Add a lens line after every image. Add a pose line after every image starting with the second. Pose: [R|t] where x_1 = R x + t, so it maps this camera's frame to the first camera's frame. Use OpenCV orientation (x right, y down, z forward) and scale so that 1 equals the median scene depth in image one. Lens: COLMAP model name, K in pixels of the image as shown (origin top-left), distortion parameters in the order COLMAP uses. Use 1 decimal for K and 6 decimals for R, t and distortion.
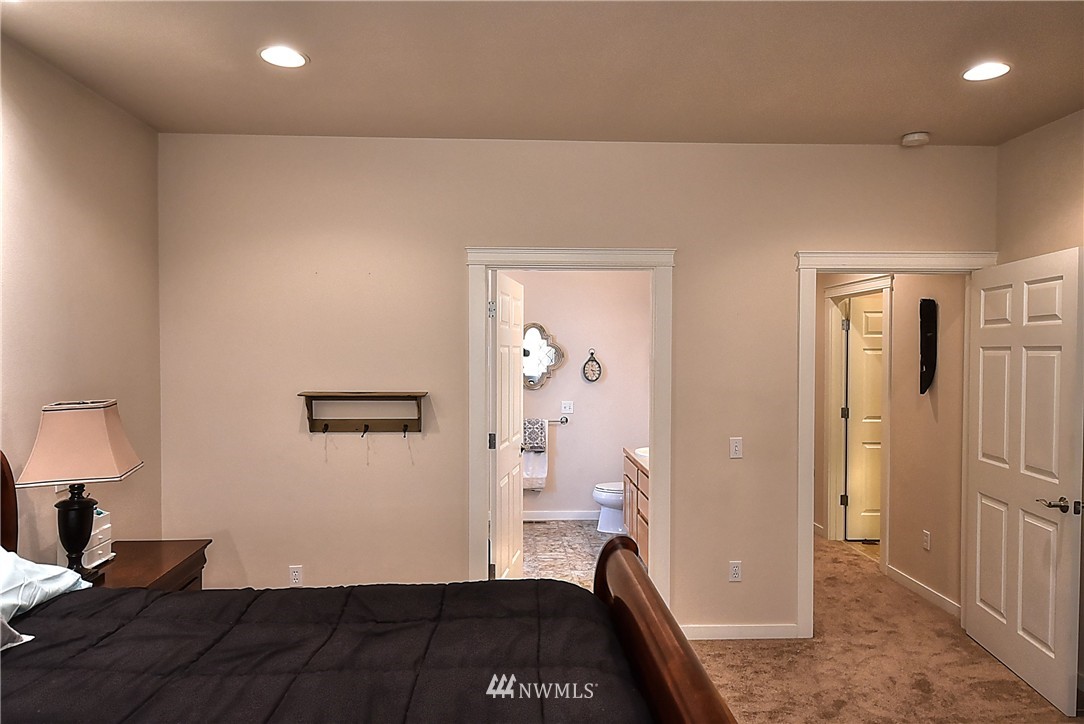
lens RADIAL K [[695.3, 0, 545.1], [0, 695.3, 363.8], [0, 0, 1]] dist [0.027957, -0.027242]
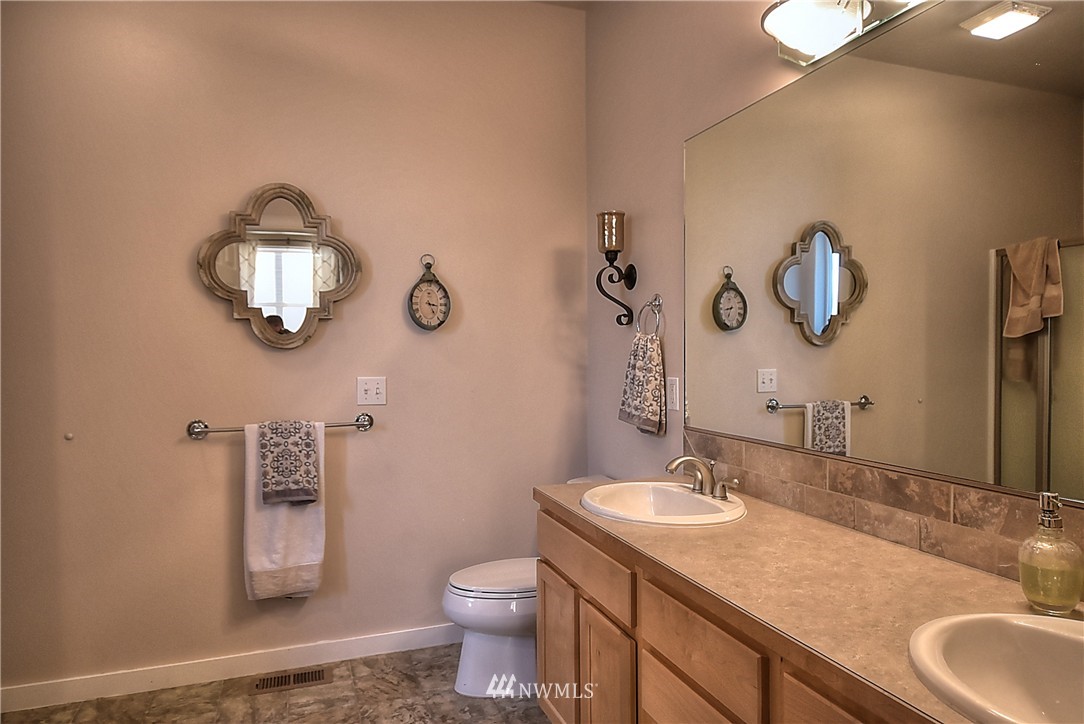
lens RADIAL K [[695.3, 0, 545.5], [0, 695.3, 365.0], [0, 0, 1]] dist [0.027957, -0.027242]
pose [[0.951158, -0.015799, 0.308299, 0.002136], [0.013048, 0.999855, 0.010983, 0.044485], [-0.308428, -0.006424, 0.951226, 0.572517]]
